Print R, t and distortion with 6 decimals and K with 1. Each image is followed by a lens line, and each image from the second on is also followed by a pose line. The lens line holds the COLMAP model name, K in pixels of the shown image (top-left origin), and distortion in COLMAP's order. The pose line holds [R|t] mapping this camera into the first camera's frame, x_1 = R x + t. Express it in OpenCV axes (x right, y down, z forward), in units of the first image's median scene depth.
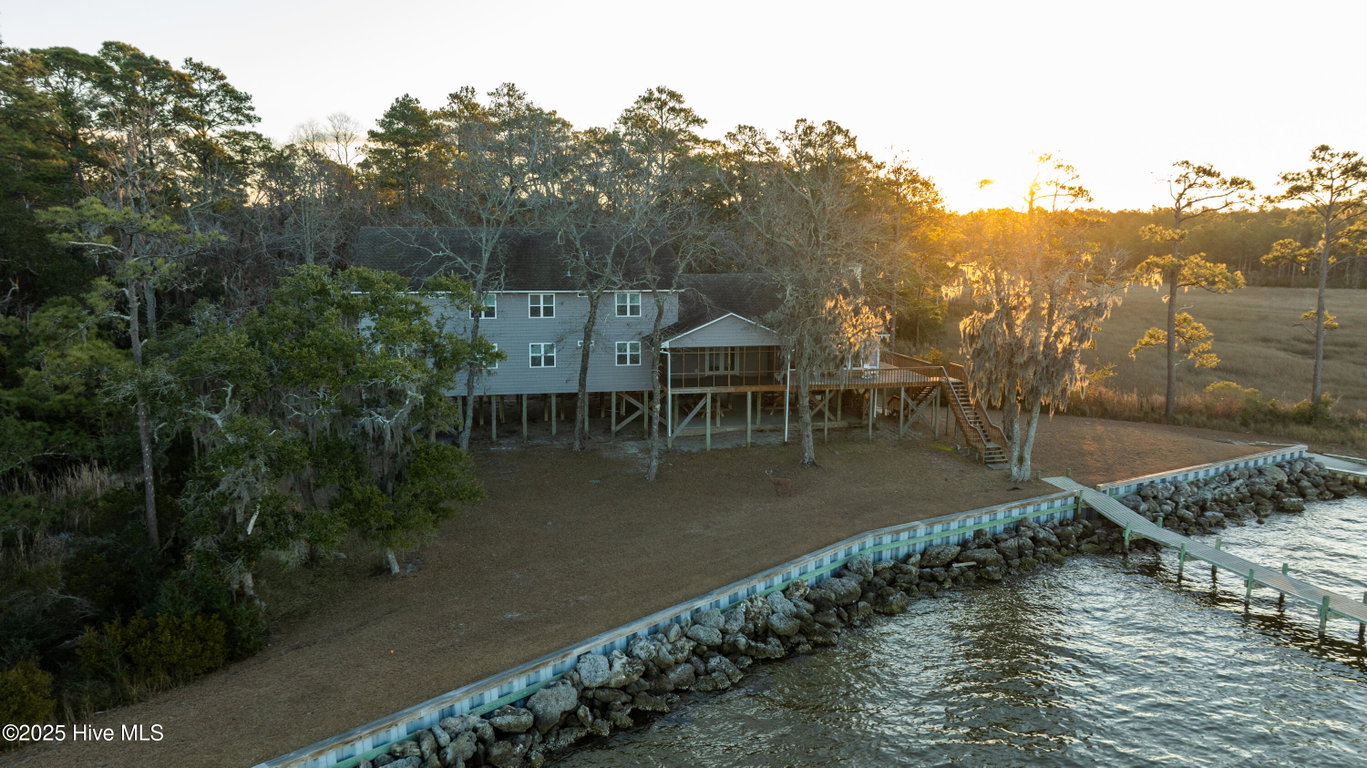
lens RADIAL K [[964.4, 0, 681.9], [0, 964.4, 380.4], [0, 0, 1]] dist [-0.025851, 0.010768]
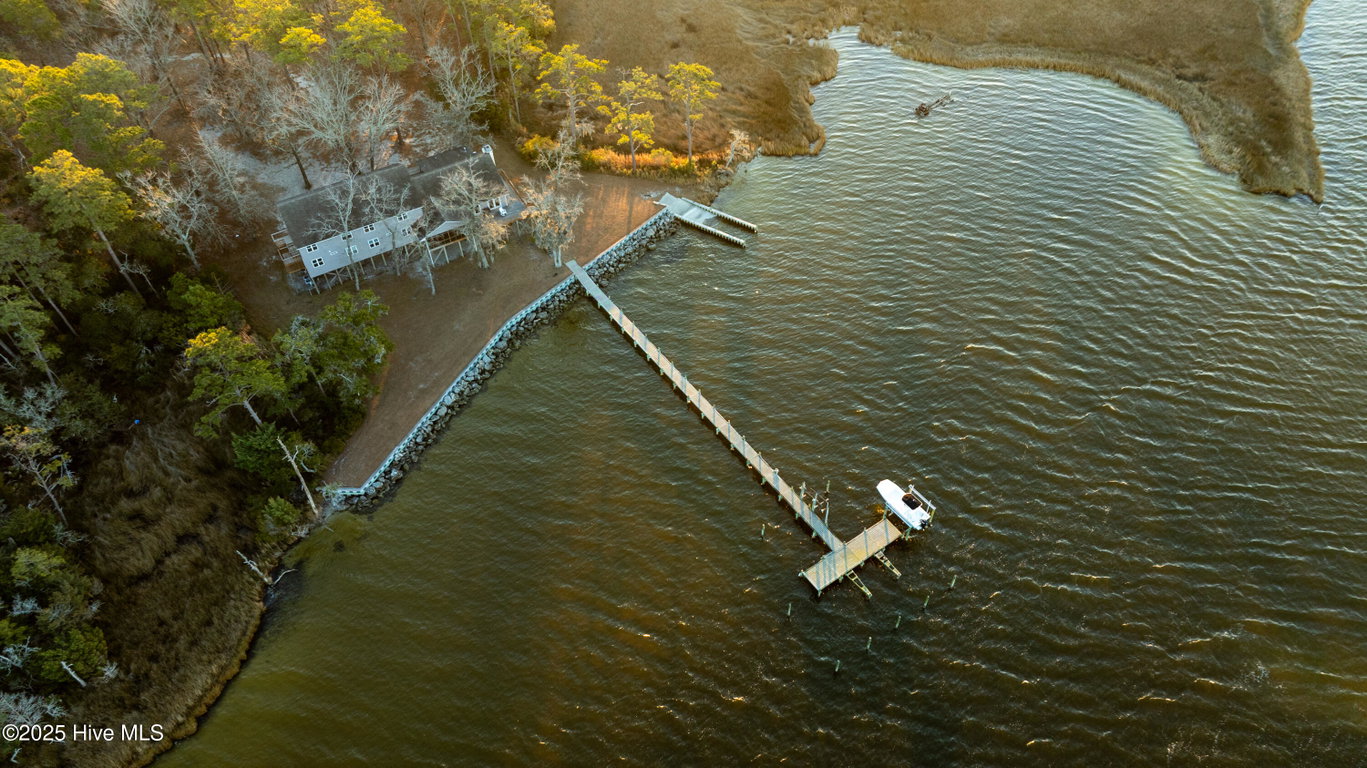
lens RADIAL K [[964.4, 0, 680.9], [0, 964.4, 381.4], [0, 0, 1]] dist [-0.025851, 0.010768]
pose [[0.954126, -0.240994, 0.177669, 0.151656], [0.066187, 0.748492, 0.659832, -2.389932], [-0.291999, -0.617804, 0.730106, -2.282362]]
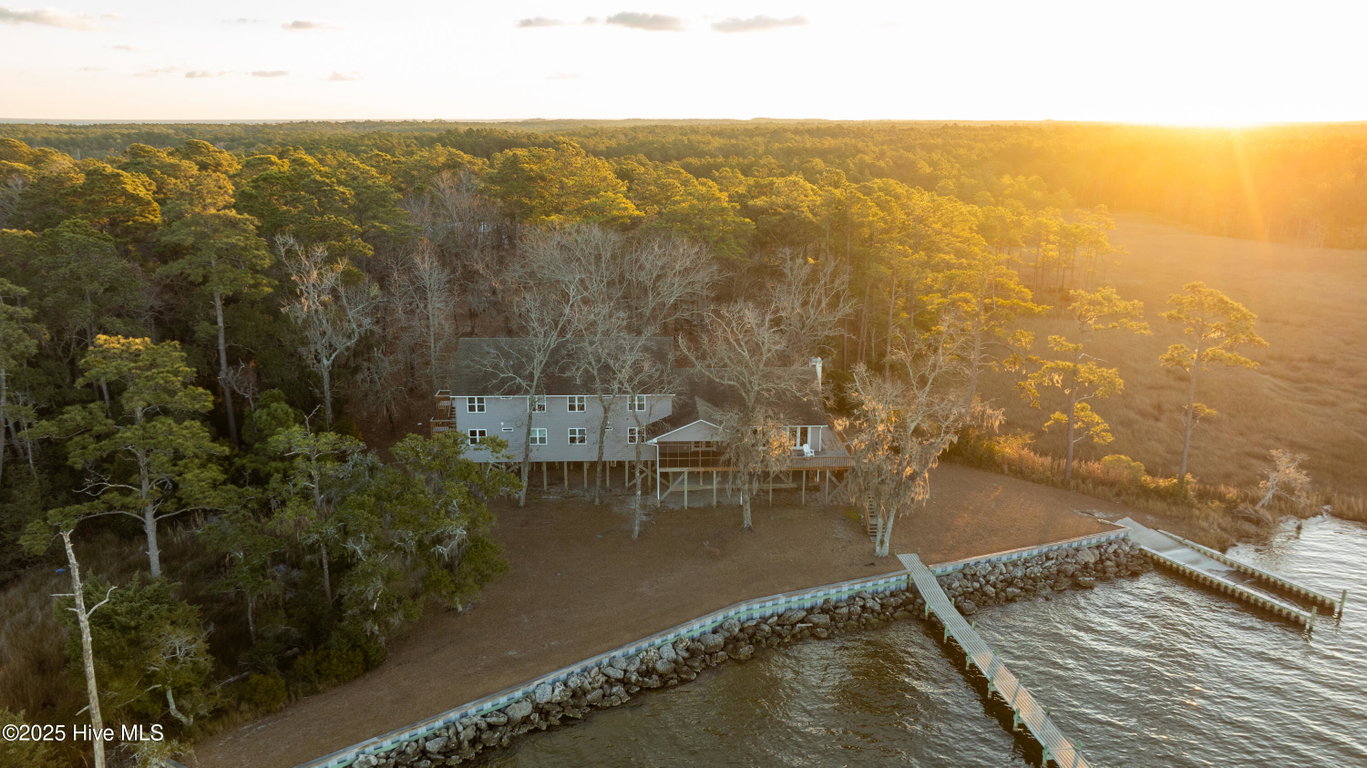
lens RADIAL K [[964.4, 0, 682.9], [0, 964.4, 387.7], [0, 0, 1]] dist [-0.025851, 0.010768]
pose [[0.987065, 0.043389, -0.154339, 0.410264], [-0.023483, 0.991427, 0.128538, -0.505476], [0.158593, -0.123251, 0.979621, -0.690108]]
